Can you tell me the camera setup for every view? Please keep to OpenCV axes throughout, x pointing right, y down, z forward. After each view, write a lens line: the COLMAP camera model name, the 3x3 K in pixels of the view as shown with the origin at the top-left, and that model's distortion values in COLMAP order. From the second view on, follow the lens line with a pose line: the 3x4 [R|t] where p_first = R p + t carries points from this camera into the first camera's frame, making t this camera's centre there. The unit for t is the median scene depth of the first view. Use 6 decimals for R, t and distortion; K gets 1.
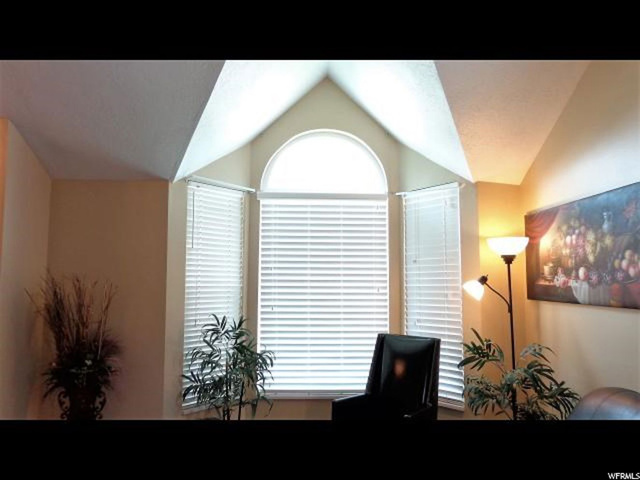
lens RADIAL K [[450.3, 0, 319.3], [0, 450.3, 243.2], [0, 0, 1]] dist [-0.016865, -0.002566]
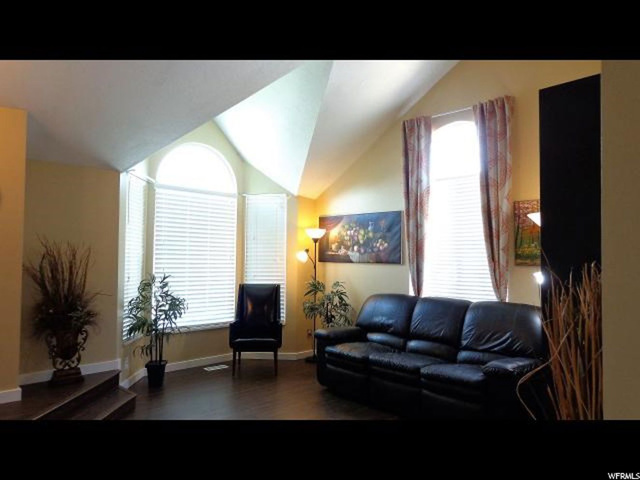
lens RADIAL K [[450.3, 0, 319.3], [0, 450.3, 243.2], [0, 0, 1]] dist [-0.016865, -0.002566]
pose [[0.734463, 0.031907, 0.677898, -0.877012], [-0.066583, 0.997463, 0.025191, -0.001023], [-0.675374, -0.063638, 0.734724, -0.412150]]
